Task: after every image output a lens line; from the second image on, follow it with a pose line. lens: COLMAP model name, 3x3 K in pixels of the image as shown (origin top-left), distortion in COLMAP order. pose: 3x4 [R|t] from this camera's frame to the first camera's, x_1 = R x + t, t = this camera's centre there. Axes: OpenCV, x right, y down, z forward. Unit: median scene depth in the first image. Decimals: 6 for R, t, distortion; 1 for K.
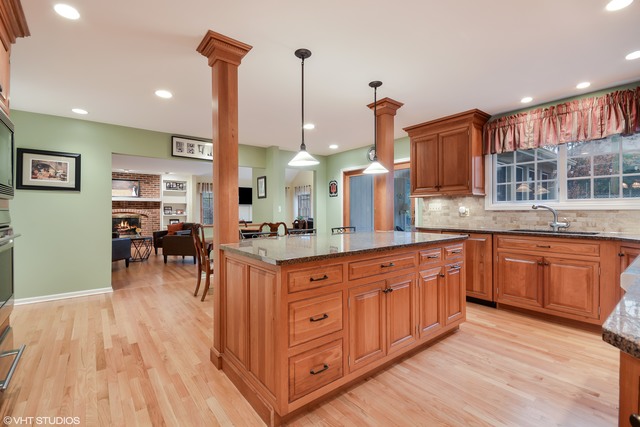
lens RADIAL K [[292.1, 0, 320.0], [0, 292.1, 213.5], [0, 0, 1]] dist [0.001588, -0.008418]
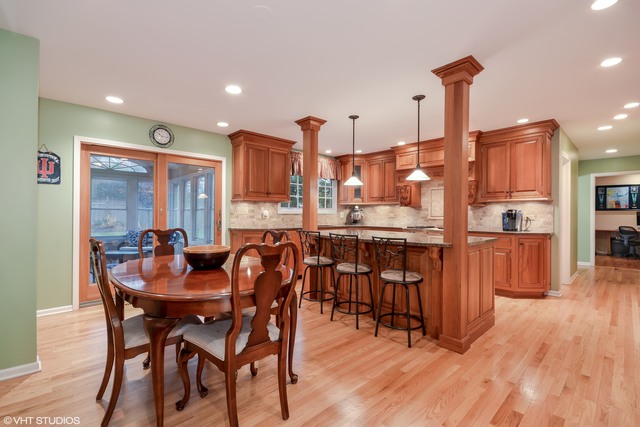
lens RADIAL K [[292.1, 0, 320.0], [0, 292.1, 213.5], [0, 0, 1]] dist [0.001588, -0.008418]
pose [[-0.098184, 0.004842, 0.995156, -0.754162], [0.002414, 0.999986, -0.004627, -0.004509], [-0.995165, 0.001948, -0.098194, 0.882096]]
